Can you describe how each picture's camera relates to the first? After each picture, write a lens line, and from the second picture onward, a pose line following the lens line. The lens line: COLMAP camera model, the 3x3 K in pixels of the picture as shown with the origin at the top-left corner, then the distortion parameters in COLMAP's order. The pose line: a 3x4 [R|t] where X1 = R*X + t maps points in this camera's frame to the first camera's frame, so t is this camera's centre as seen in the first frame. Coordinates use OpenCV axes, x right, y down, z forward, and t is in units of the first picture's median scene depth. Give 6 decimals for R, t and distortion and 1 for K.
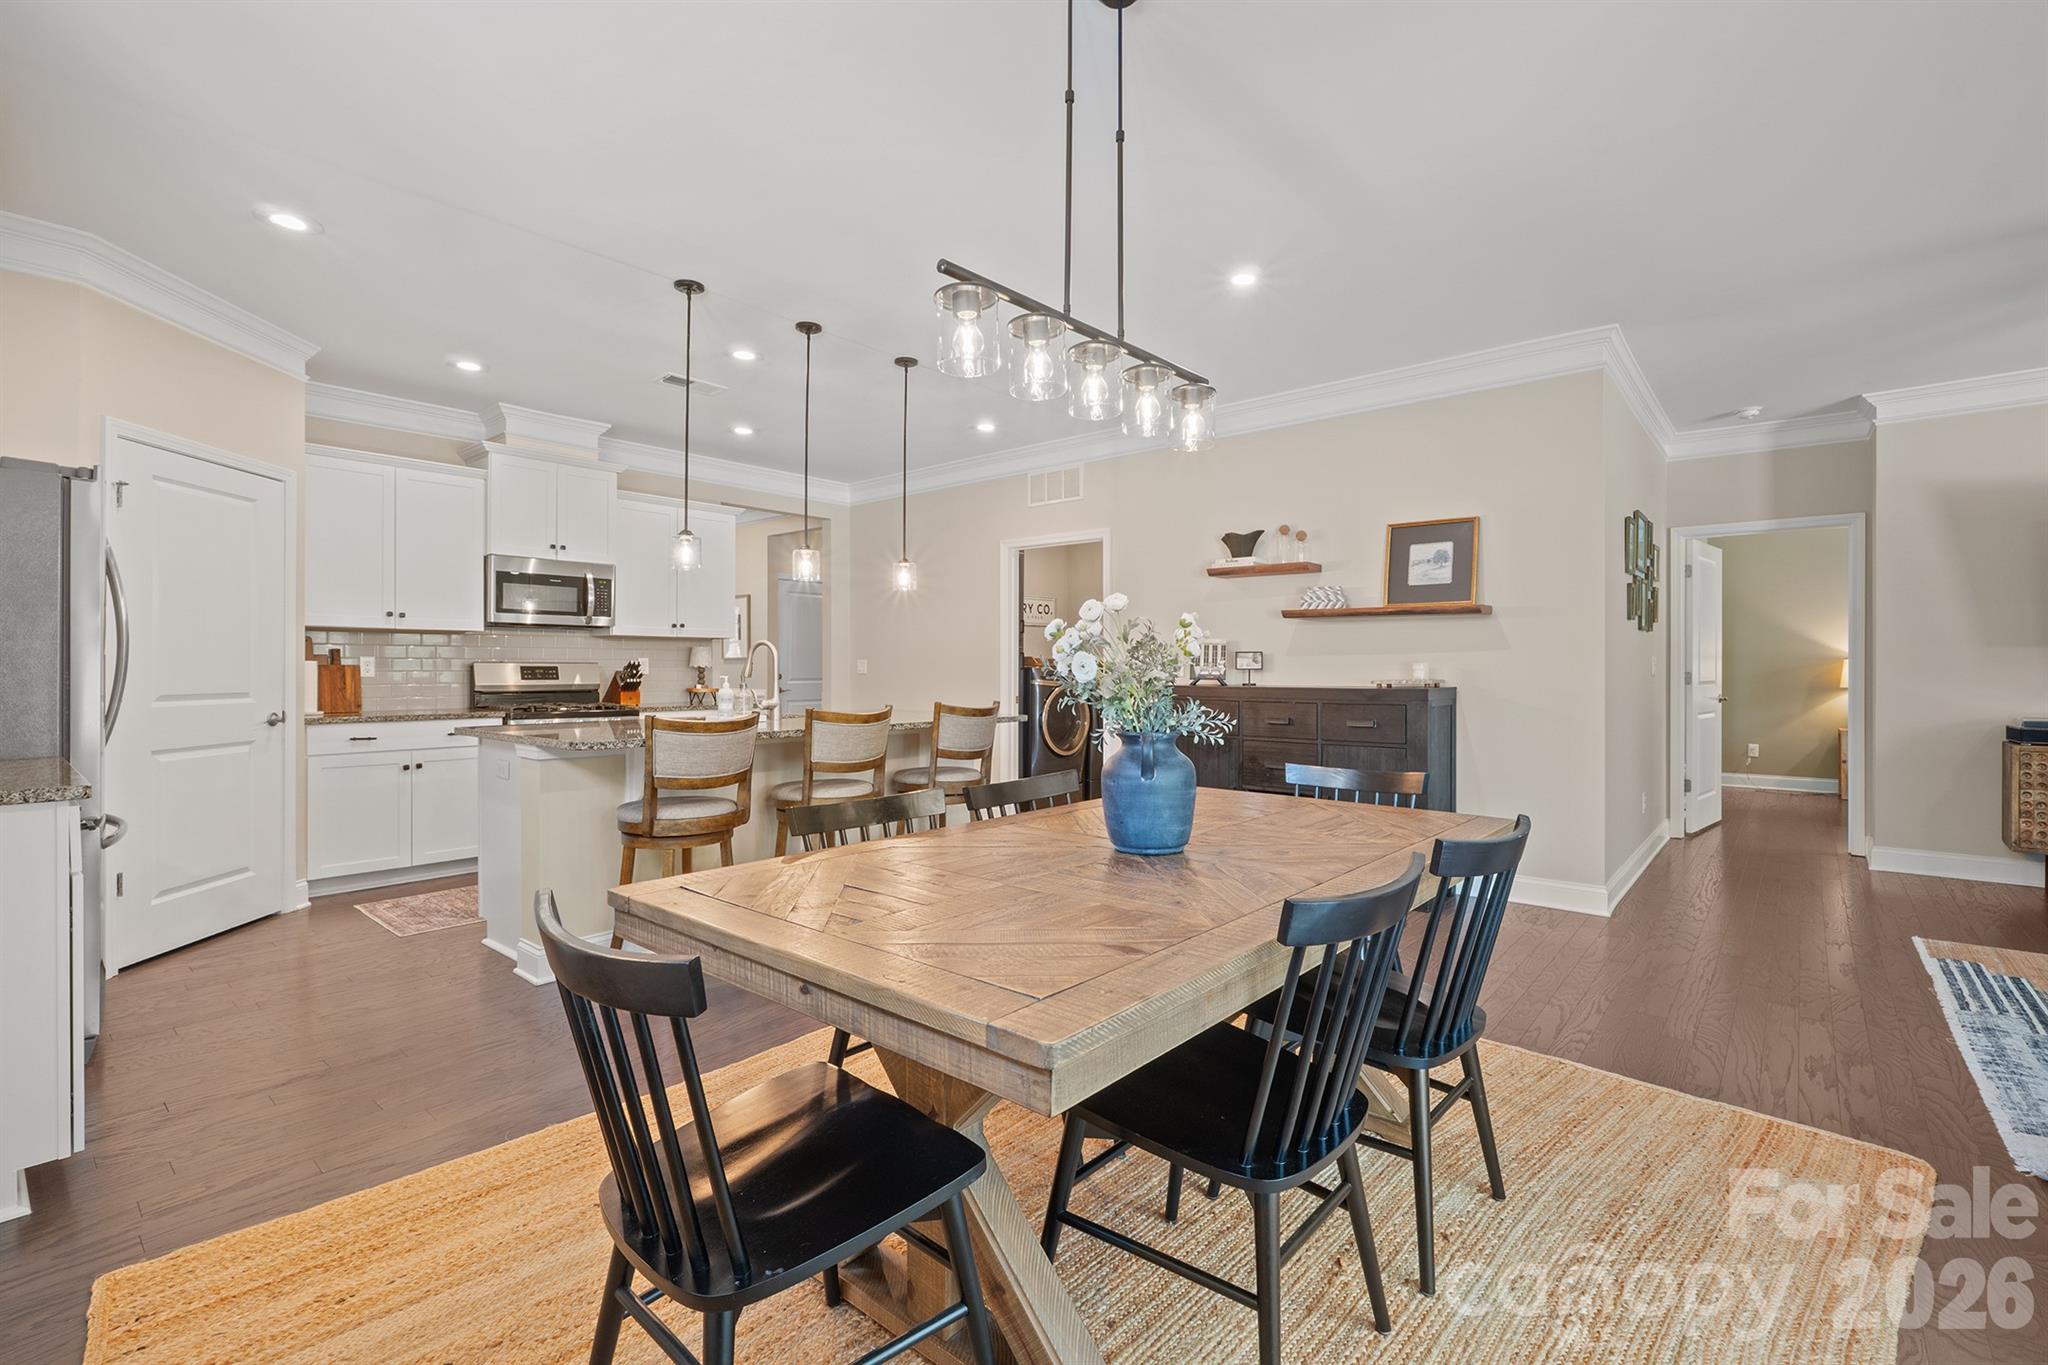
lens RADIAL K [[907.2, 0, 1026.4], [0, 907.2, 670.7], [0, 0, 1]] dist [-0.005723, -0.000685]
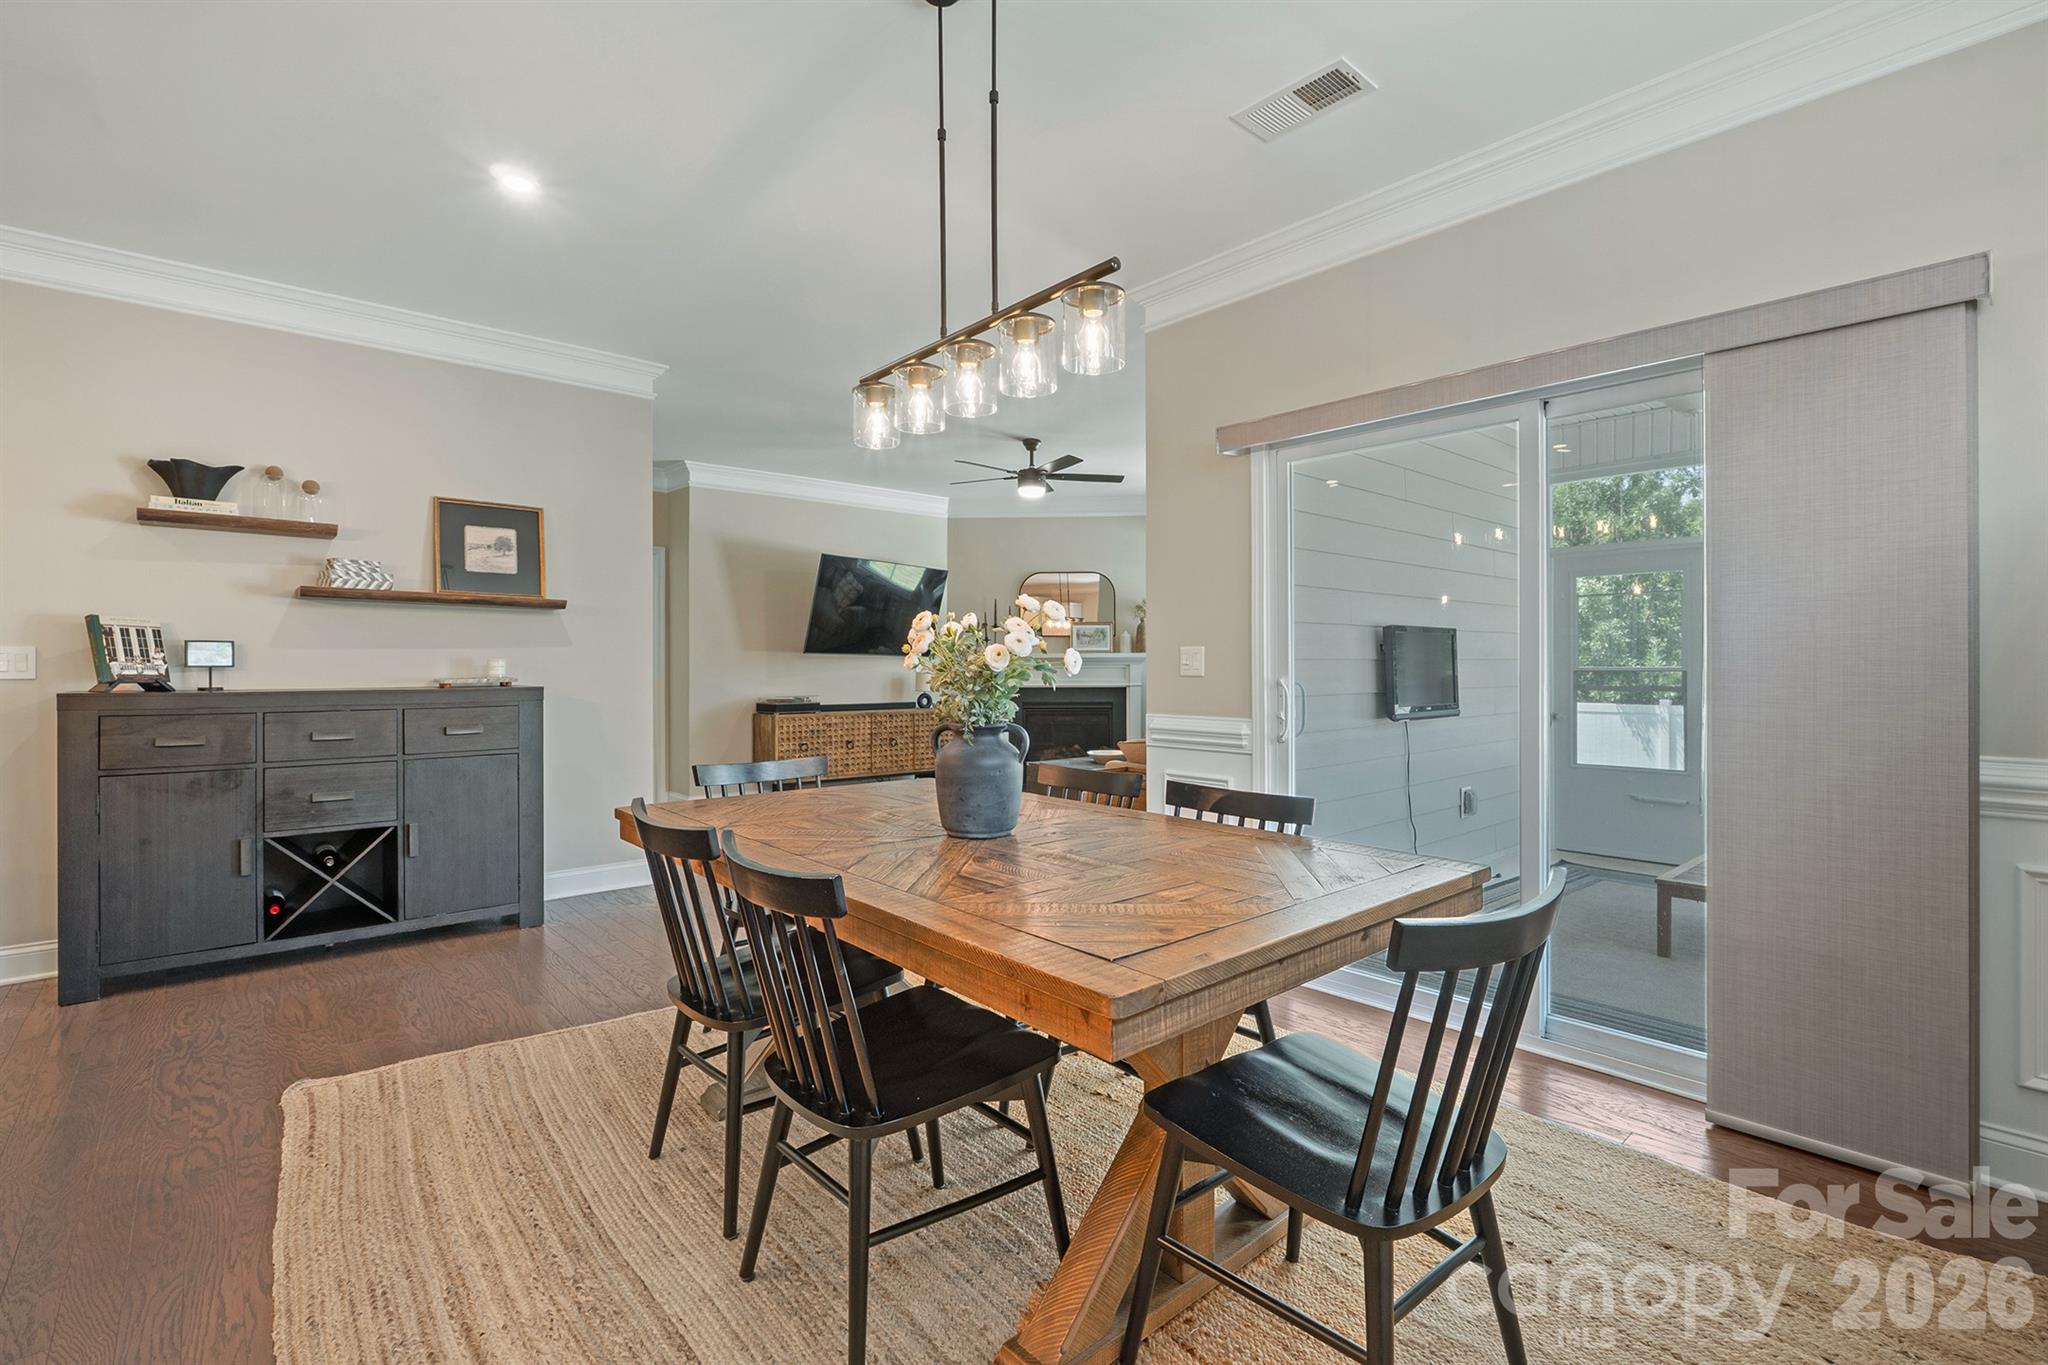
lens RADIAL K [[924.3, 0, 1031.3], [0, 924.3, 663.9], [0, 0, 1]] dist [-0.002188, -0.003528]
pose [[0.137531, 0.001400, 0.990496, -0.357315], [0.002868, 0.999994, -0.001811, -0.000749], [-0.990493, 0.003090, 0.137526, 0.304394]]
